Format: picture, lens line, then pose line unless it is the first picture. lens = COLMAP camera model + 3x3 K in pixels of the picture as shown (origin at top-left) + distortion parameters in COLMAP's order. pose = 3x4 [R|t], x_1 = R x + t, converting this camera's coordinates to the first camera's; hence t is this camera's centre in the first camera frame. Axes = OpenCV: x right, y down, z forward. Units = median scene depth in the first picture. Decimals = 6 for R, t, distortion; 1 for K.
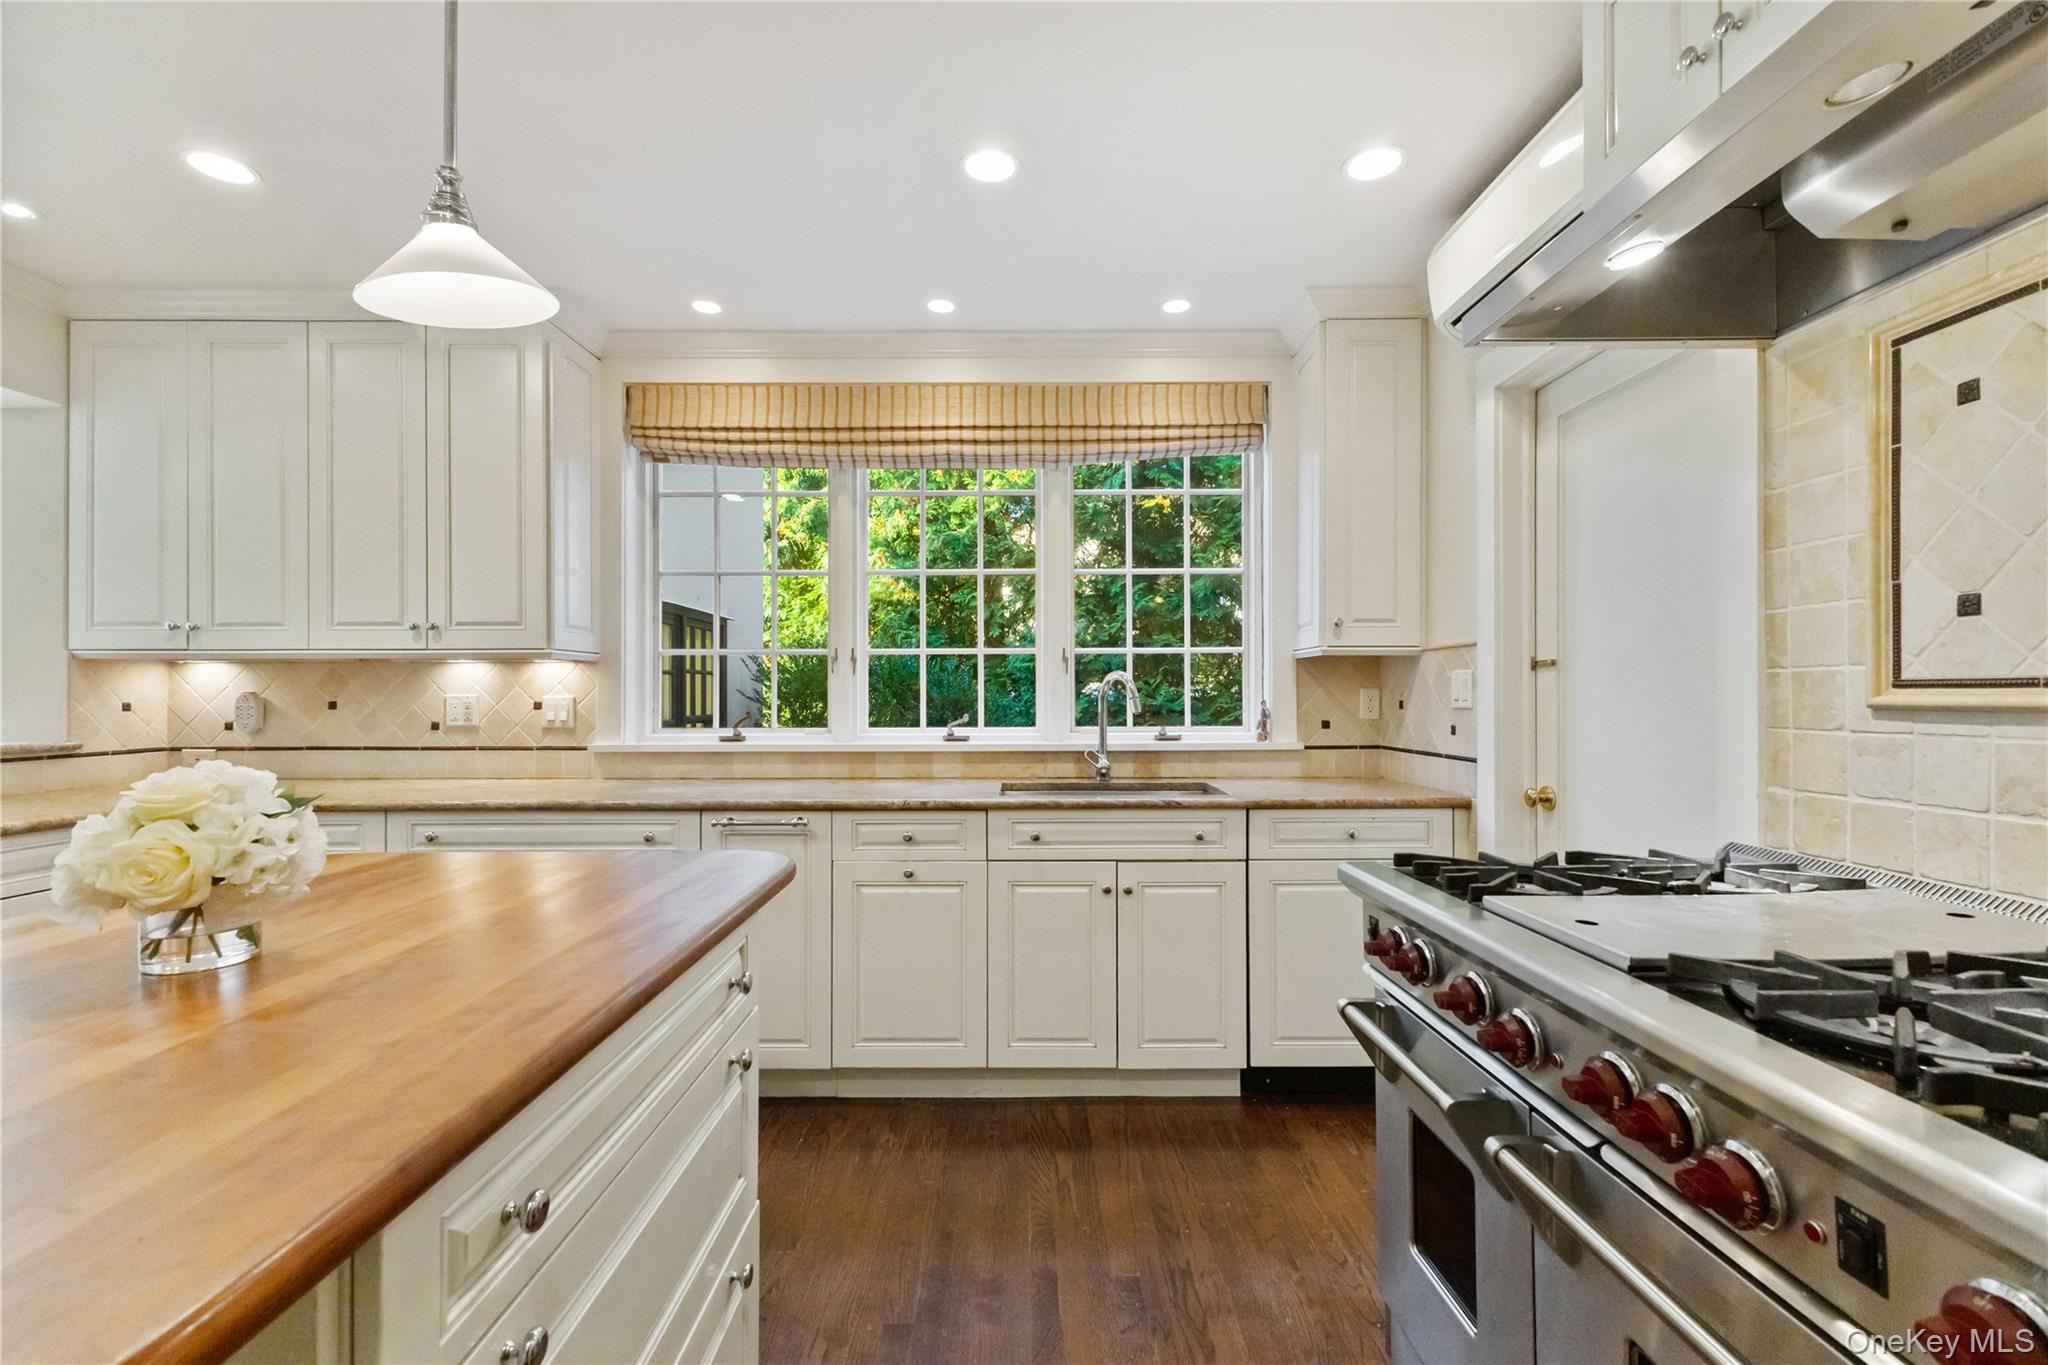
lens RADIAL K [[886.5, 0, 1024.5], [0, 886.5, 688.8], [0, 0, 1]] dist [0.007560, -0.002142]
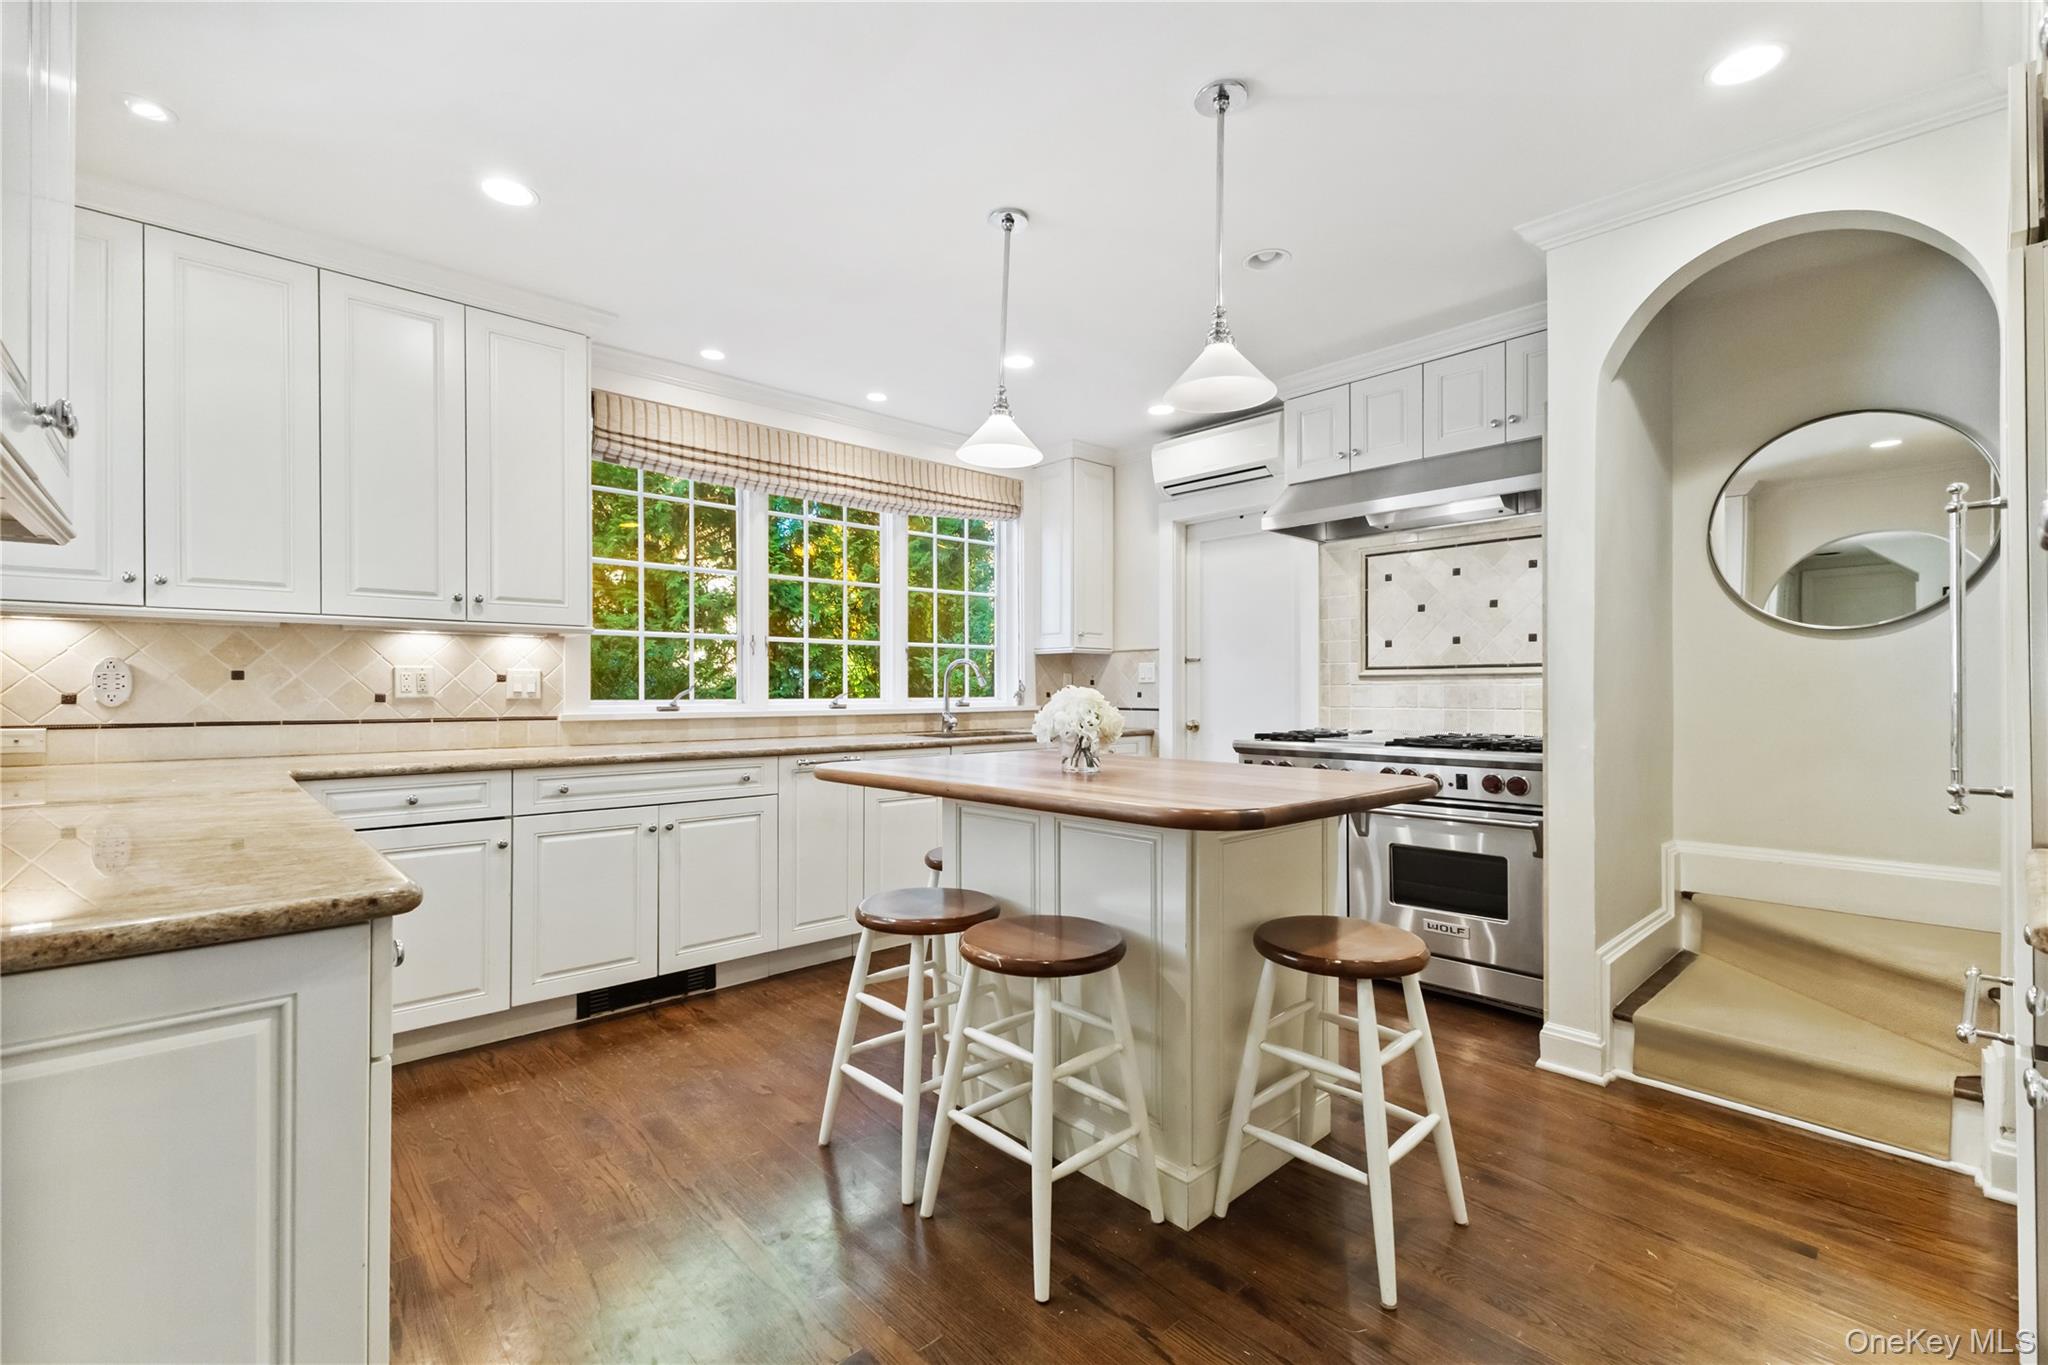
lens RADIAL K [[887.4, 0, 1023.6], [0, 887.4, 687.0], [0, 0, 1]] dist [0.003816, 0.000516]
pose [[0.737416, 0.004781, 0.675422, -0.801658], [-0.004670, 0.999987, -0.001980, 0.028858], [-0.675423, -0.001695, 0.737429, -0.183590]]
